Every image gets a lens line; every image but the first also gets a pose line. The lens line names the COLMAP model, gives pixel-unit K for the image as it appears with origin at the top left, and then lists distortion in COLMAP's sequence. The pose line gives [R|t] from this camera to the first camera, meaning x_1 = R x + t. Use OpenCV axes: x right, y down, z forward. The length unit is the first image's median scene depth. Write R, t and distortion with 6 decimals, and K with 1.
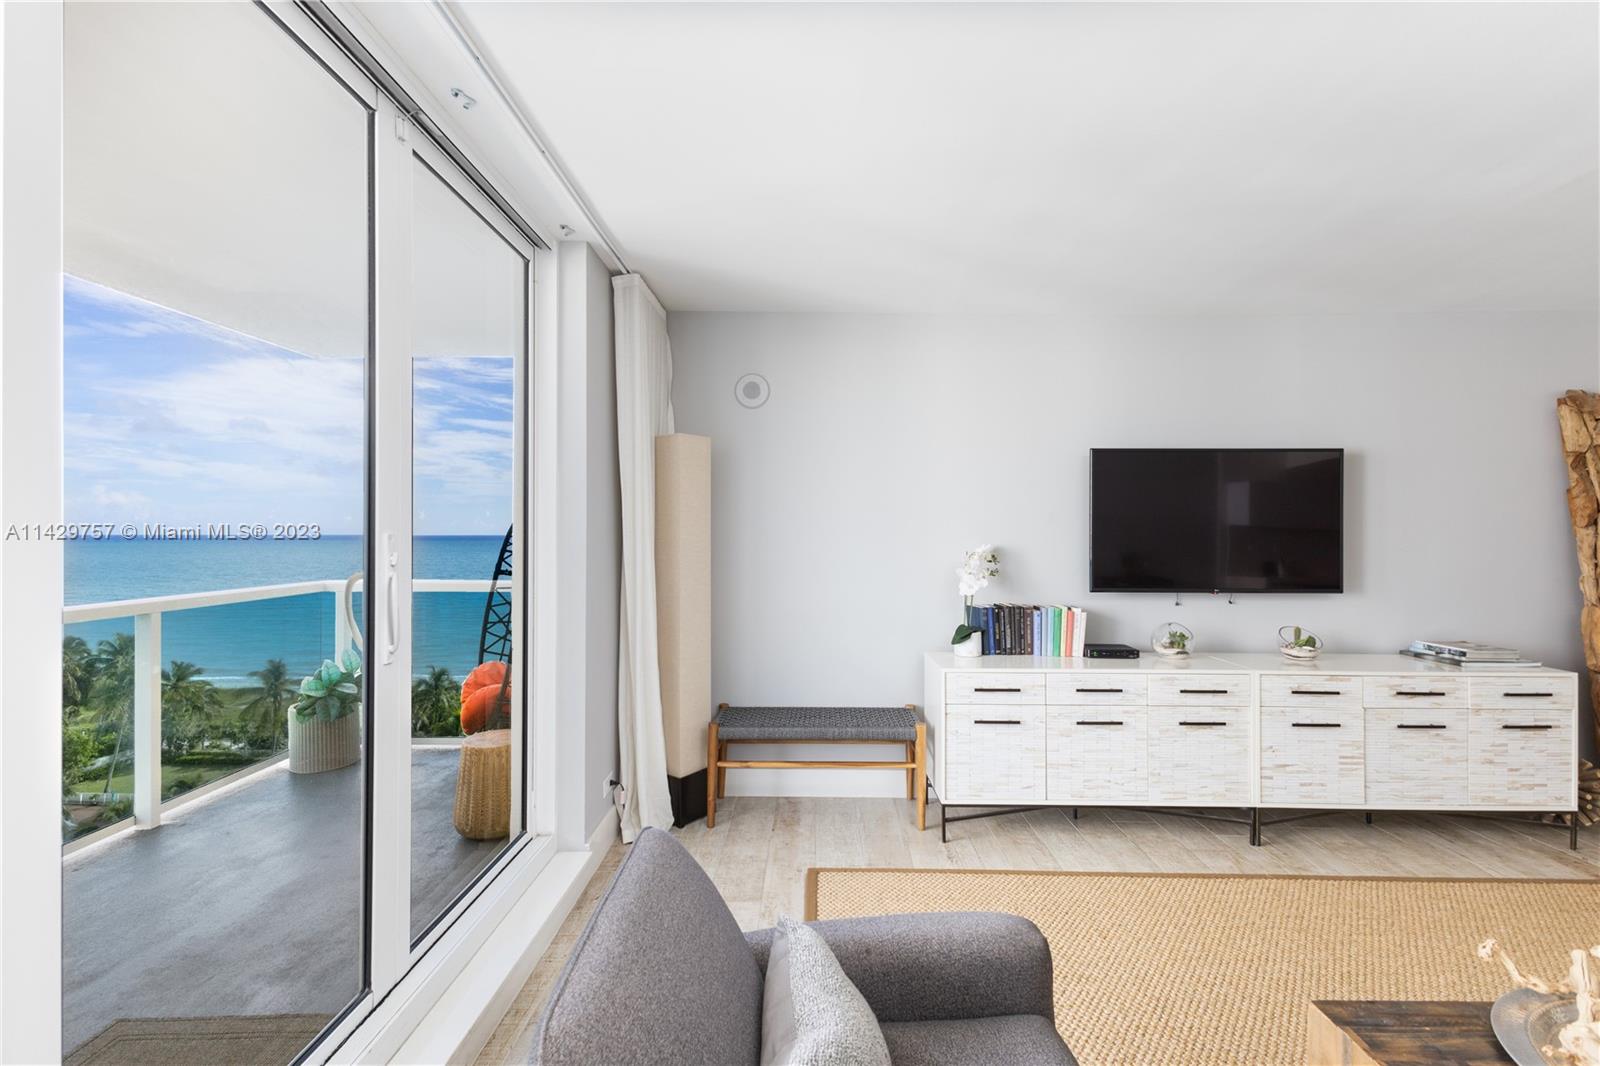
lens RADIAL K [[695.2, 0, 800.0], [0, 695.2, 533.0], [0, 0, 1]] dist [0.008914, -0.000581]
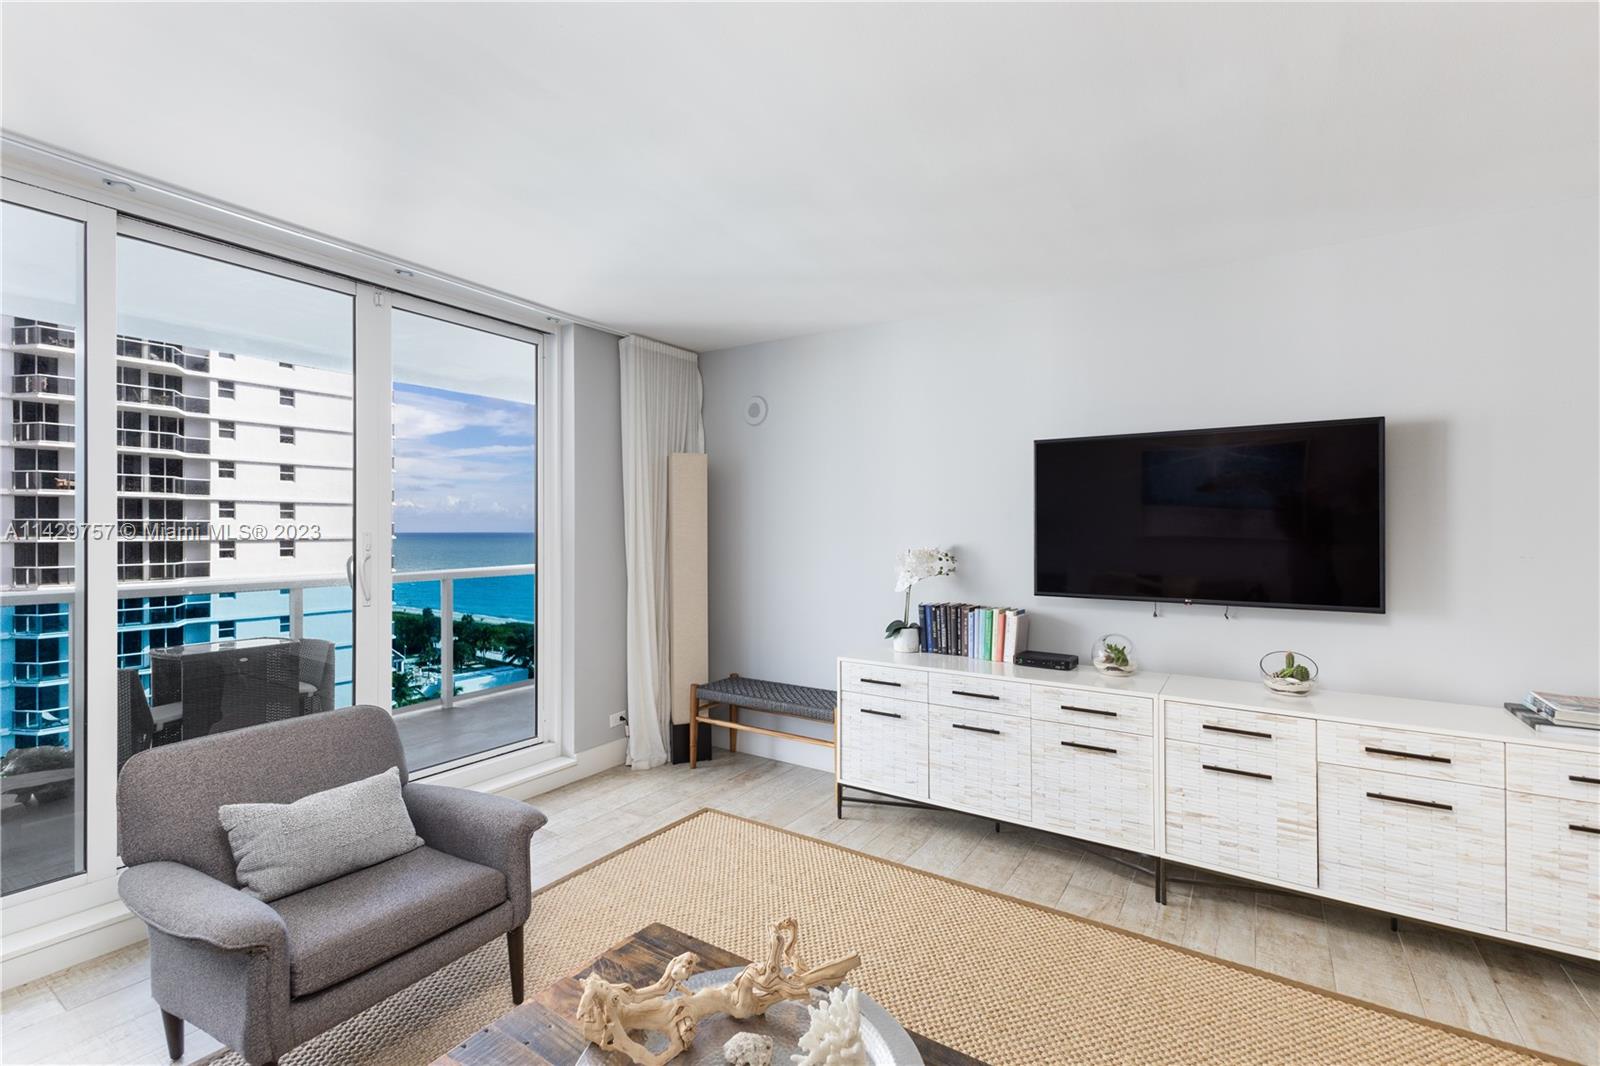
lens RADIAL K [[688.3, 0, 800.0], [0, 688.3, 533.0], [0, 0, 1]] dist [0.007191, -0.000093]
pose [[0.845946, 0.000629, -0.533268, 0.690029], [-0.001492, 0.999998, -0.001186, 0.003481], [0.533266, 0.001799, 0.845946, 0.061262]]
